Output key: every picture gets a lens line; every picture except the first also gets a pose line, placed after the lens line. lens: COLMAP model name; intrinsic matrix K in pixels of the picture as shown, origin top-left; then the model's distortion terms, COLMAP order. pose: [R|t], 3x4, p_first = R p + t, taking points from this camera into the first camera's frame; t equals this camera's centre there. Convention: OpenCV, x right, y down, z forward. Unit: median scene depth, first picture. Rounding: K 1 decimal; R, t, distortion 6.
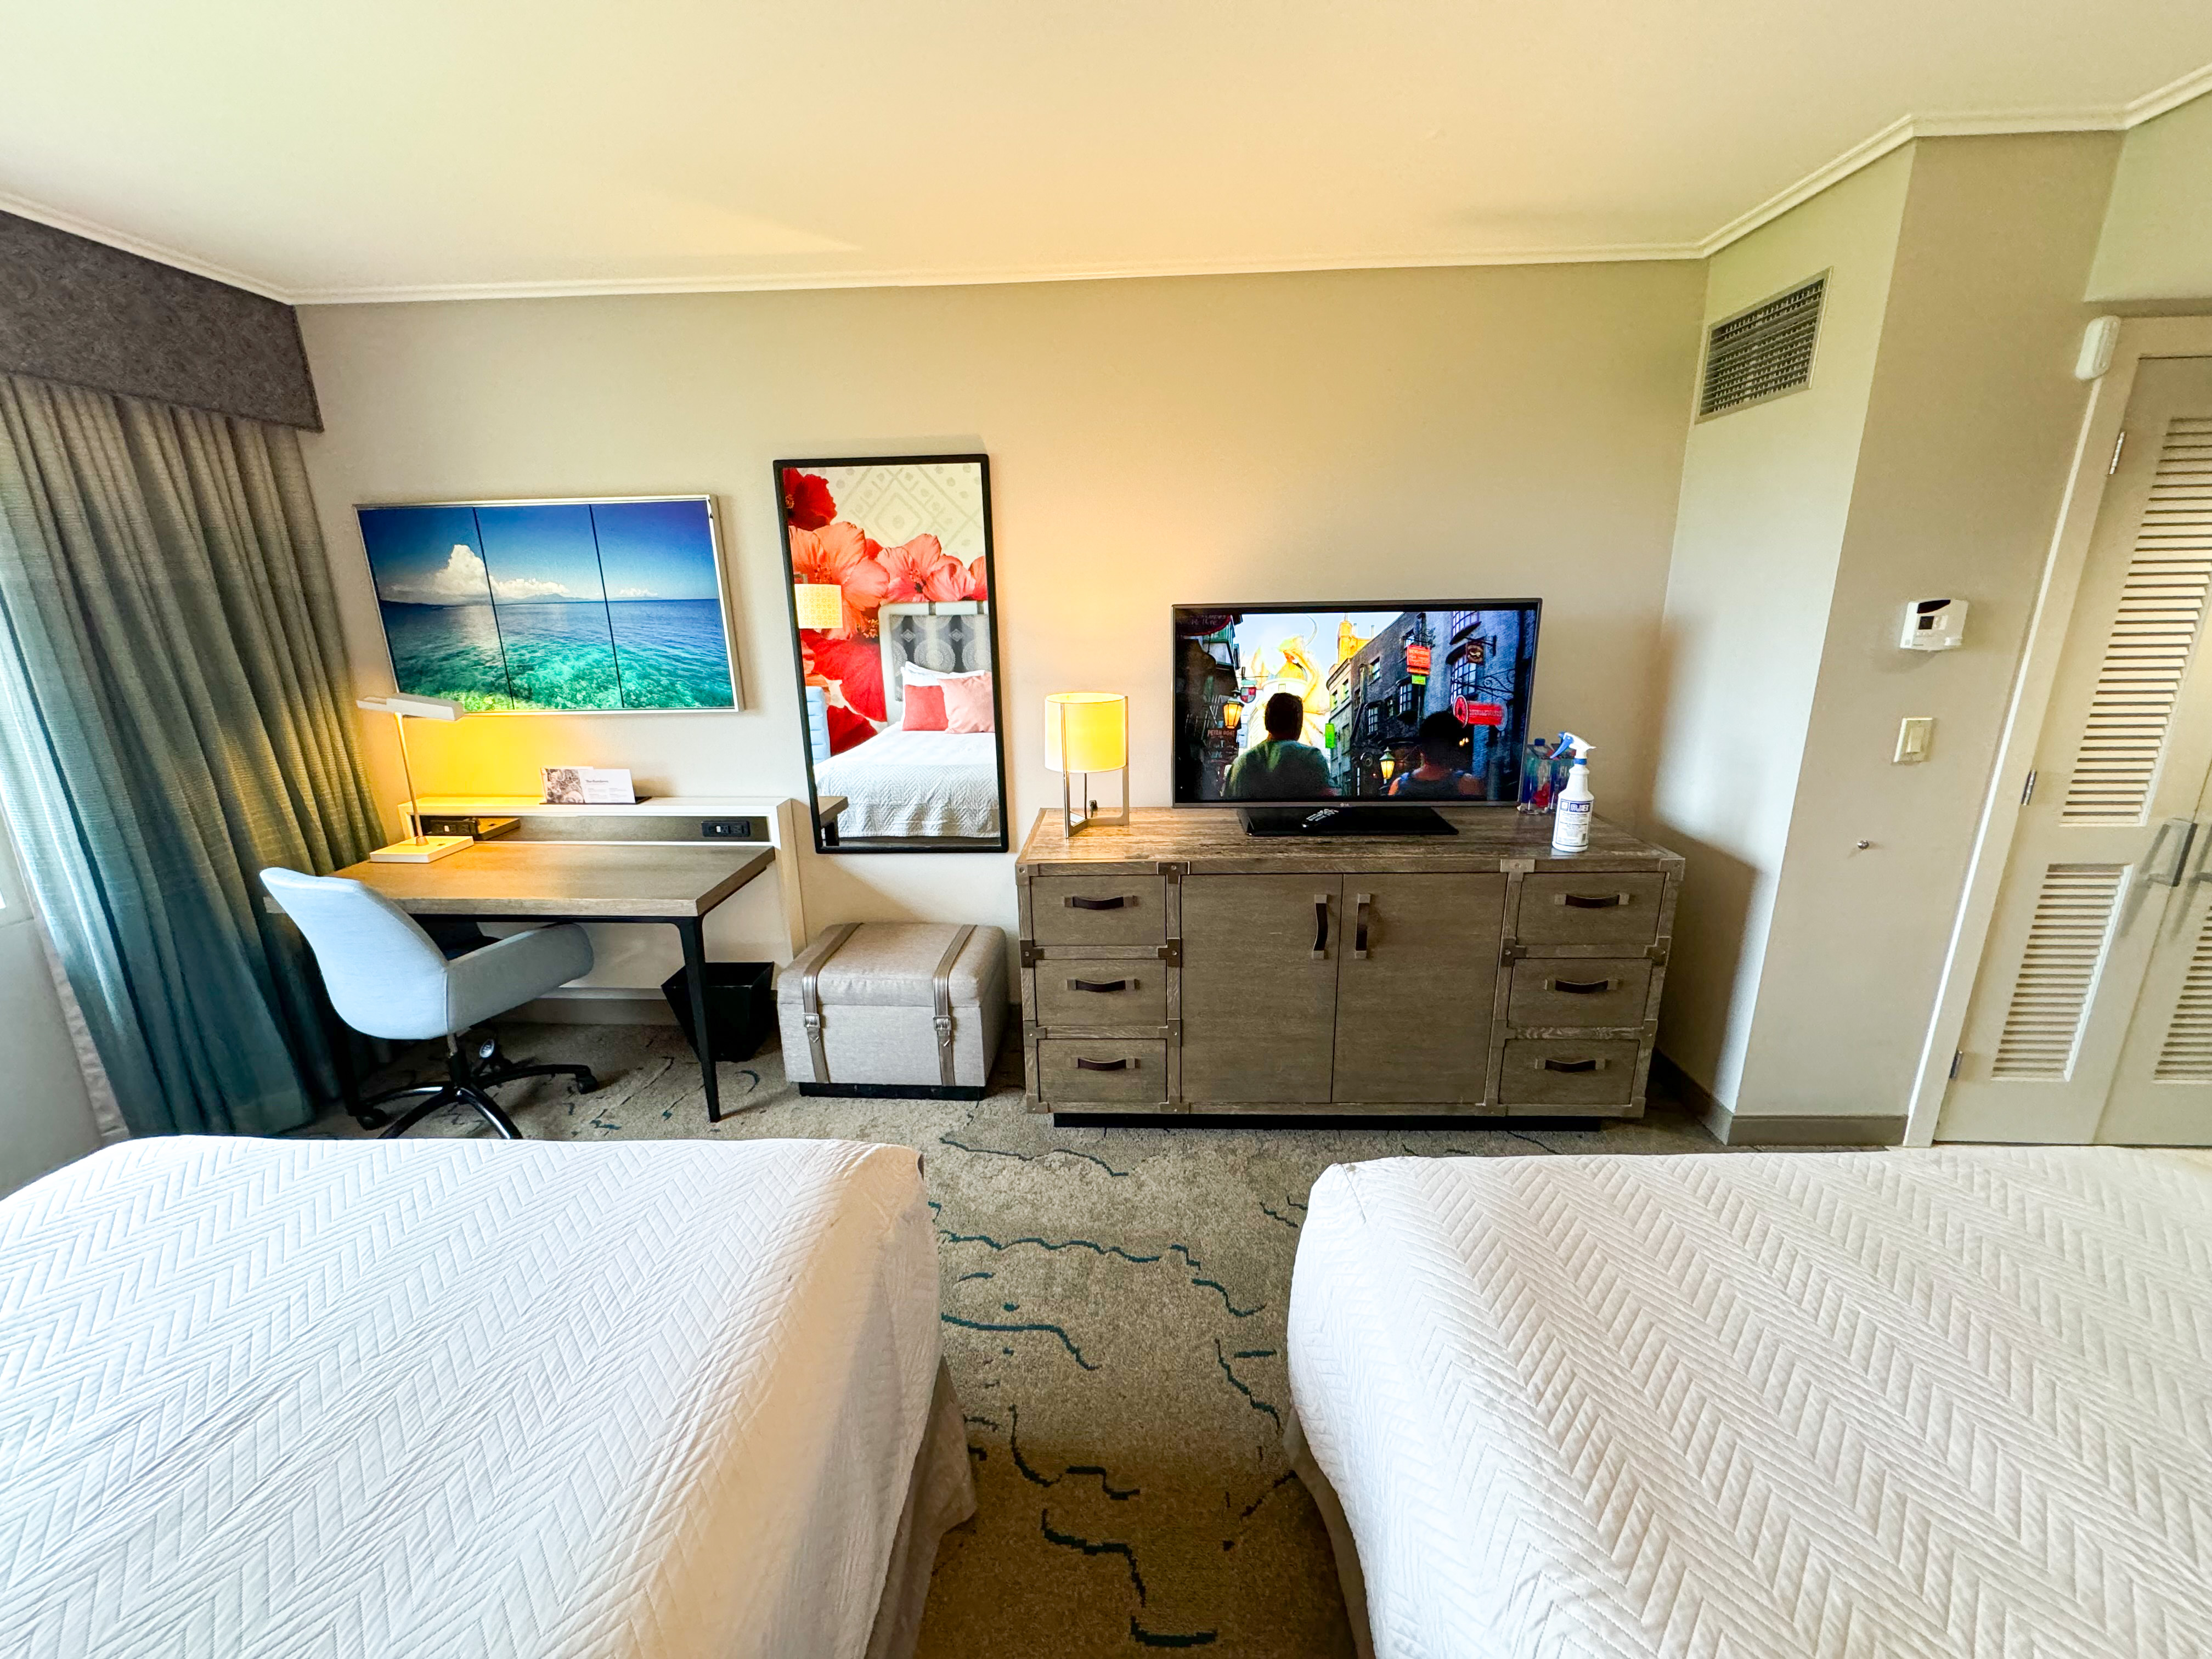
lens RADIAL K [[878.5, 0, 1107.8], [0, 878.5, 830.2], [0, 0, 1]] dist [-0.004151, 0.000449]
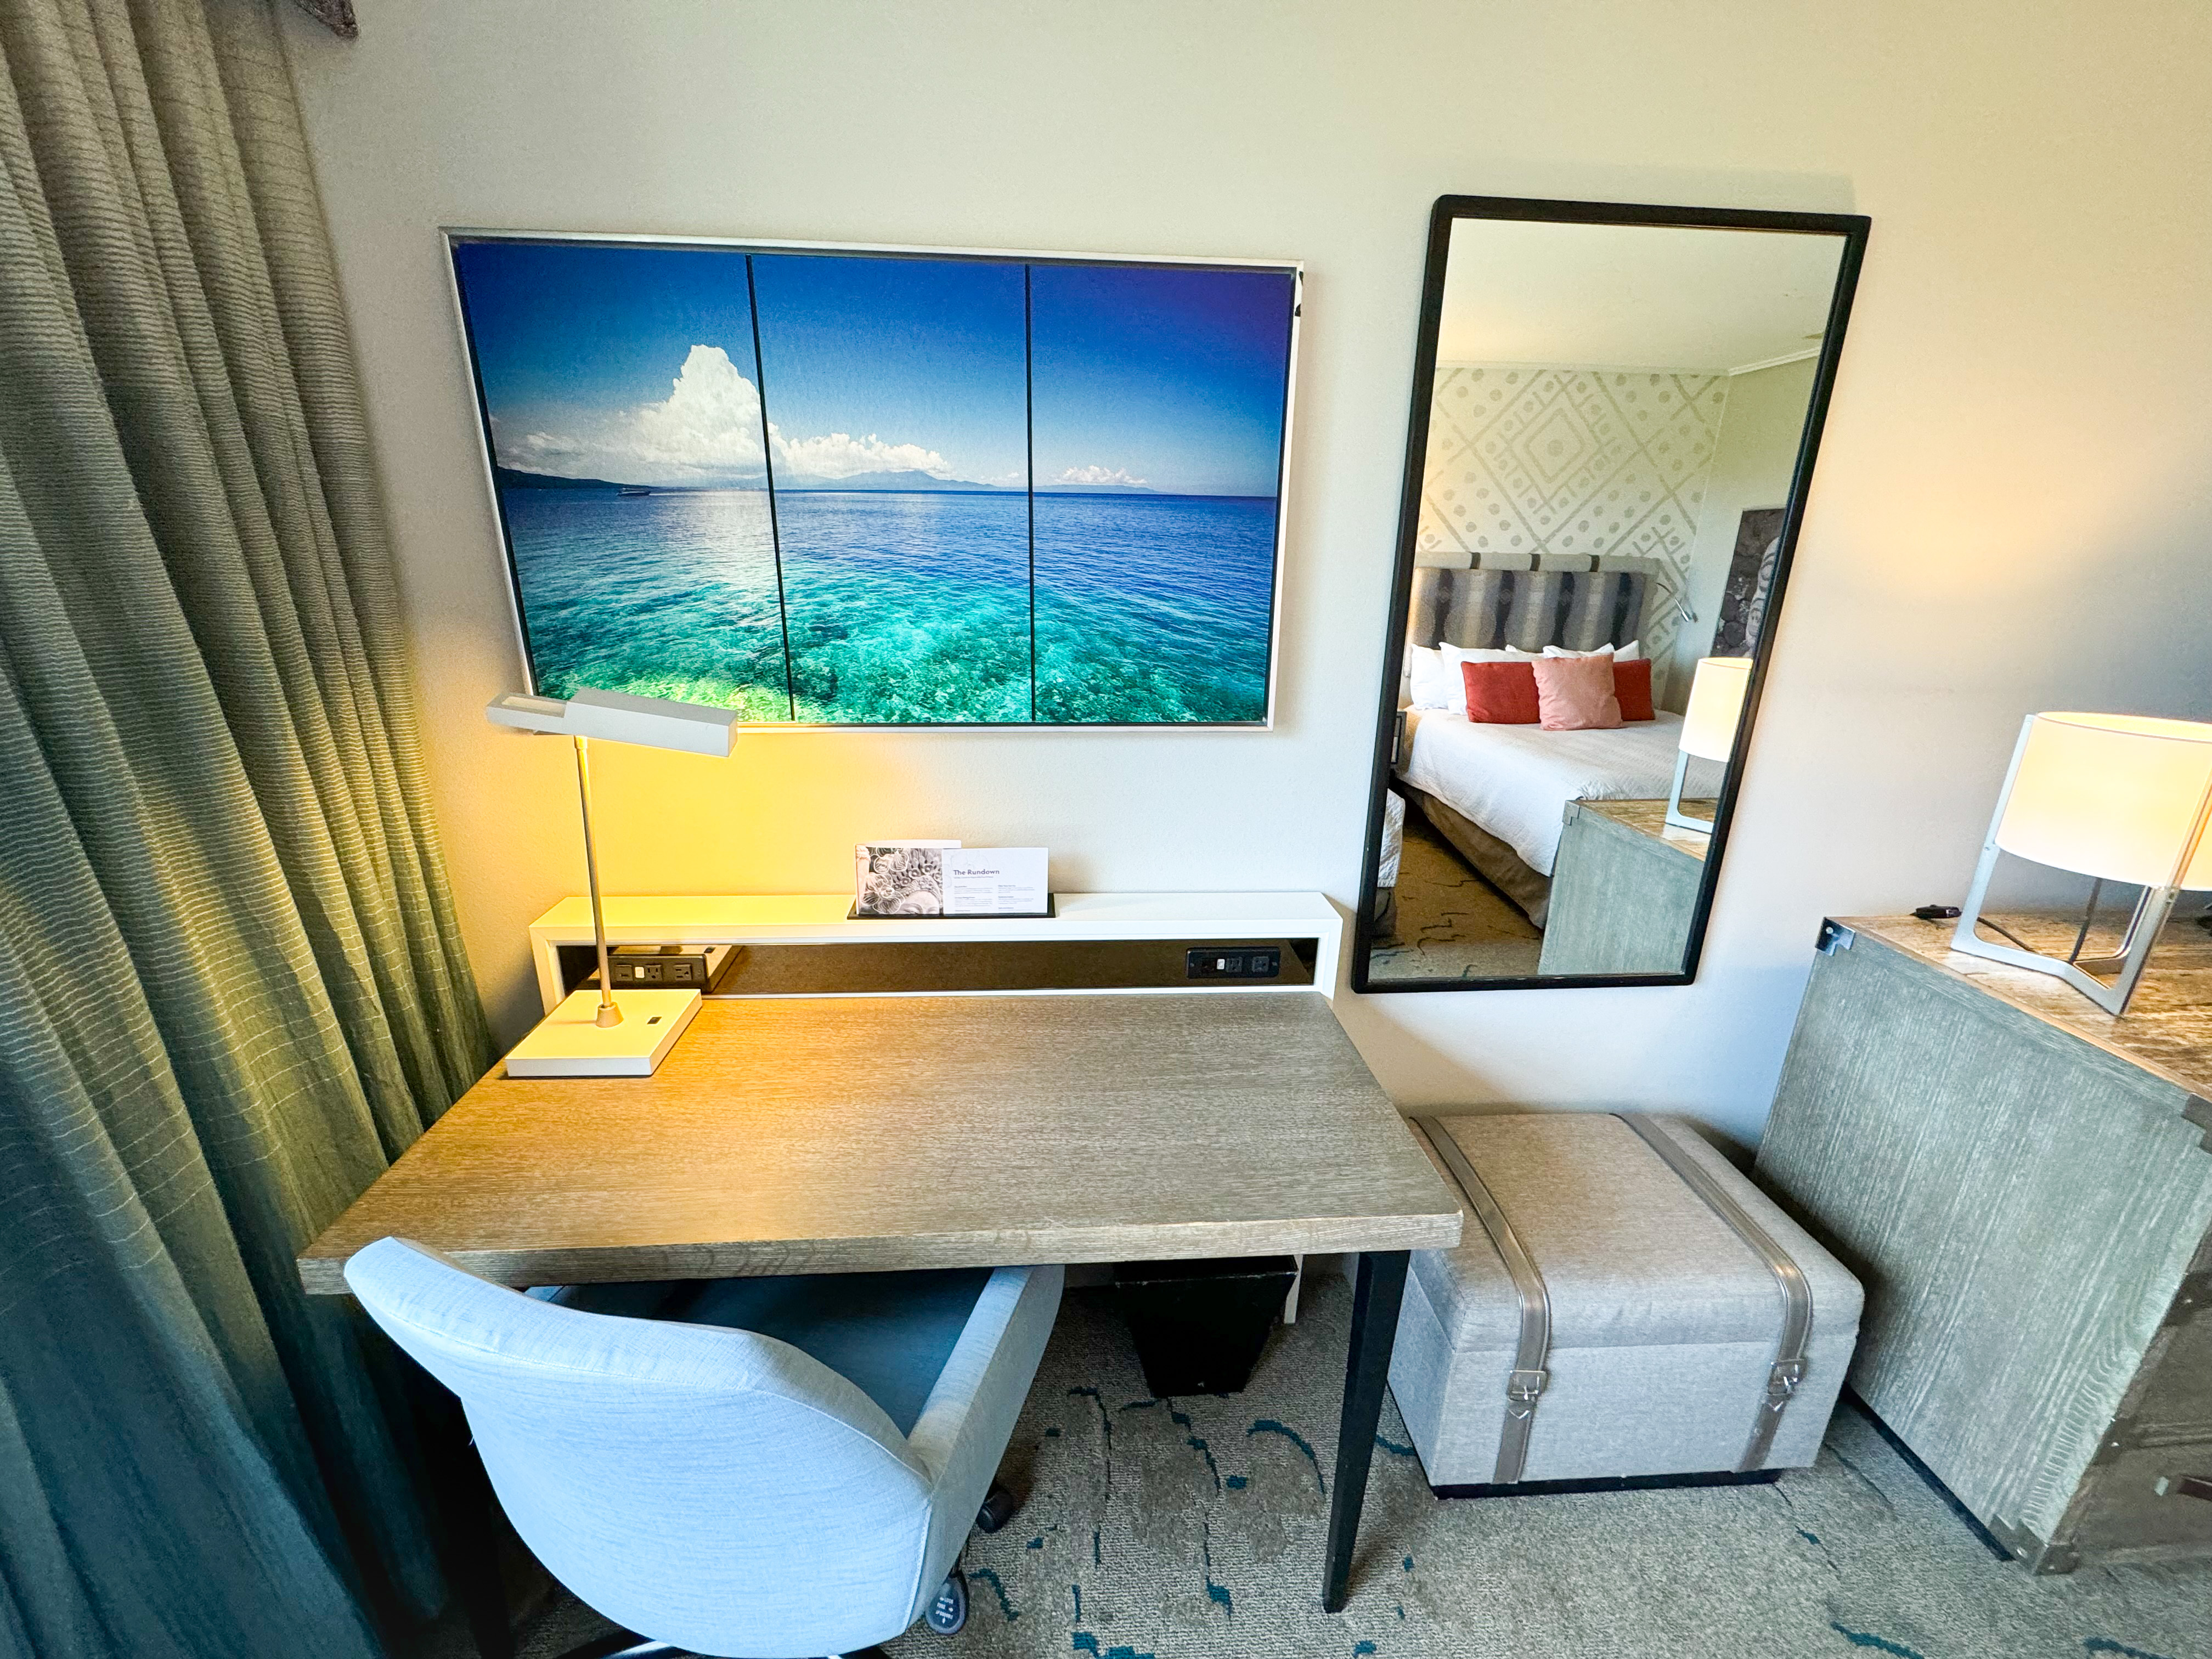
lens RADIAL K [[878.5, 0, 1106.4], [0, 878.5, 831.2], [0, 0, 1]] dist [-0.004151, 0.000449]
pose [[0.991812, -0.006325, 0.127553, -0.581316], [0.001698, 0.999338, 0.036350, -0.097158], [-0.127698, -0.035836, 0.991165, 0.518536]]
